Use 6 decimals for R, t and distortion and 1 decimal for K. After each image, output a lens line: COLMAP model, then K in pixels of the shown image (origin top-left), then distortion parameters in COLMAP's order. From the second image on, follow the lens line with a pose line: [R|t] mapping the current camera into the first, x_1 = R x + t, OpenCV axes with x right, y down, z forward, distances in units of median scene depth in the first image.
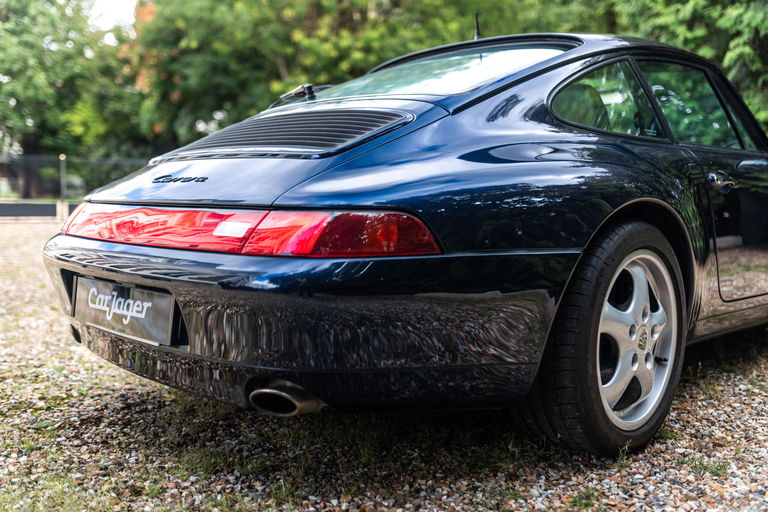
lens RADIAL K [[718.9, 0, 387.9], [0, 718.9, 256.1], [0, 0, 1]] dist [-0.010432, 0.000000]
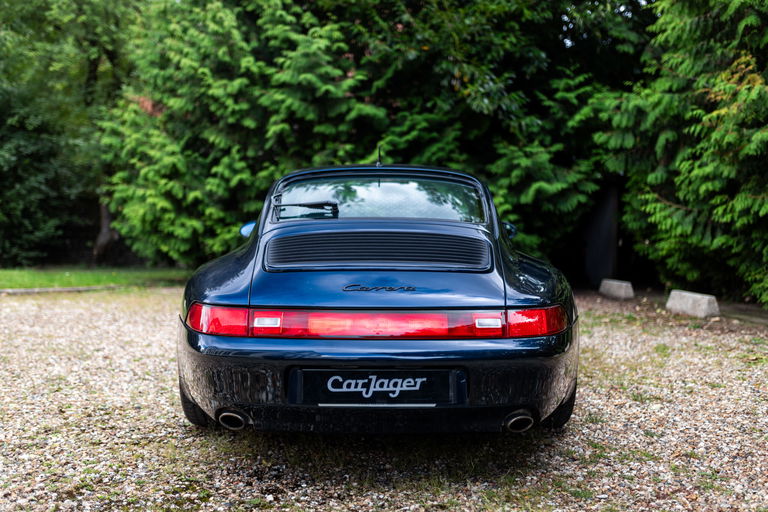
lens RADIAL K [[718.9, 0, 381.8], [0, 718.9, 254.0], [0, 0, 1]] dist [-0.010432, 0.000000]
pose [[0.709006, -0.034440, 0.704361, -0.266681], [0.062962, 0.997909, -0.014584, -0.033102], [-0.702386, 0.054688, 0.709692, -0.005438]]
